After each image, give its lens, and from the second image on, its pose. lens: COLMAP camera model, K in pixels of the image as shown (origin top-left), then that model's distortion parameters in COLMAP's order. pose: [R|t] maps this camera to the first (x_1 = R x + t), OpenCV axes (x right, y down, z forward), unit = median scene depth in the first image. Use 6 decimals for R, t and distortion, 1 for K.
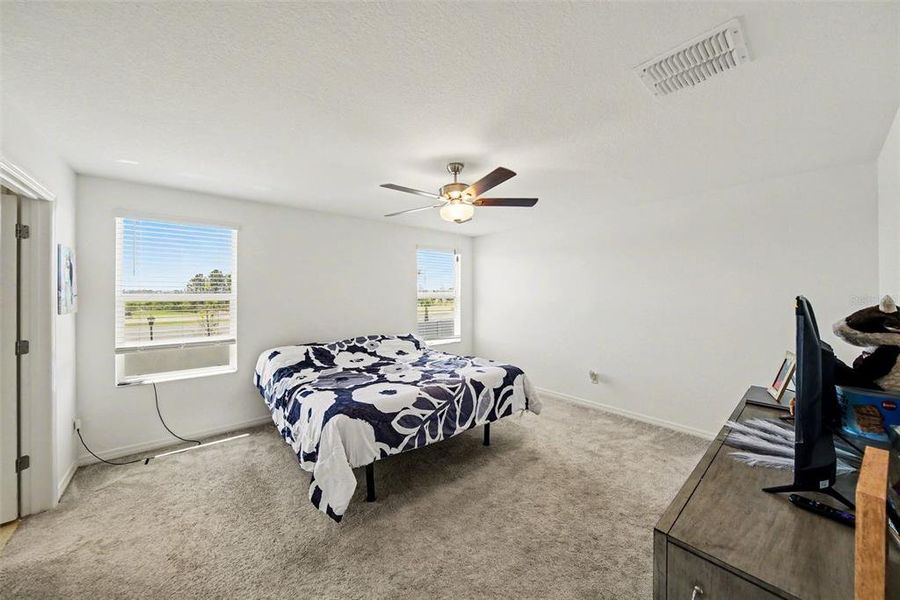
lens RADIAL K [[316.0, 0, 445.7], [0, 316.0, 293.3], [0, 0, 1]] dist [0.000328, -0.002467]
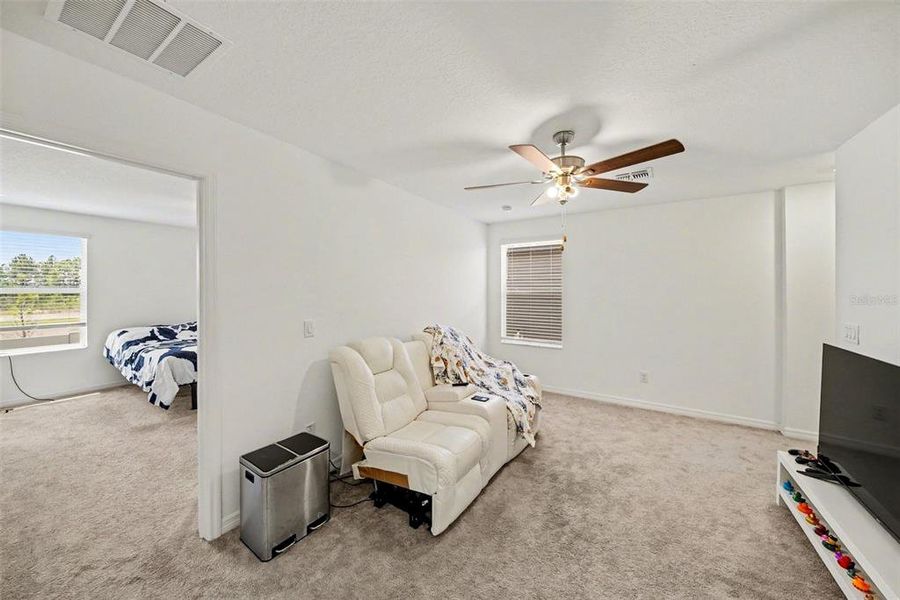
lens RADIAL K [[316.0, 0, 445.7], [0, 316.0, 293.3], [0, 0, 1]] dist [0.000328, -0.002467]
pose [[0.953718, 0.002143, 0.300694, 0.395340], [-0.006263, 0.999899, 0.012737, -0.002457], [-0.300636, -0.014031, 0.953636, -0.748408]]
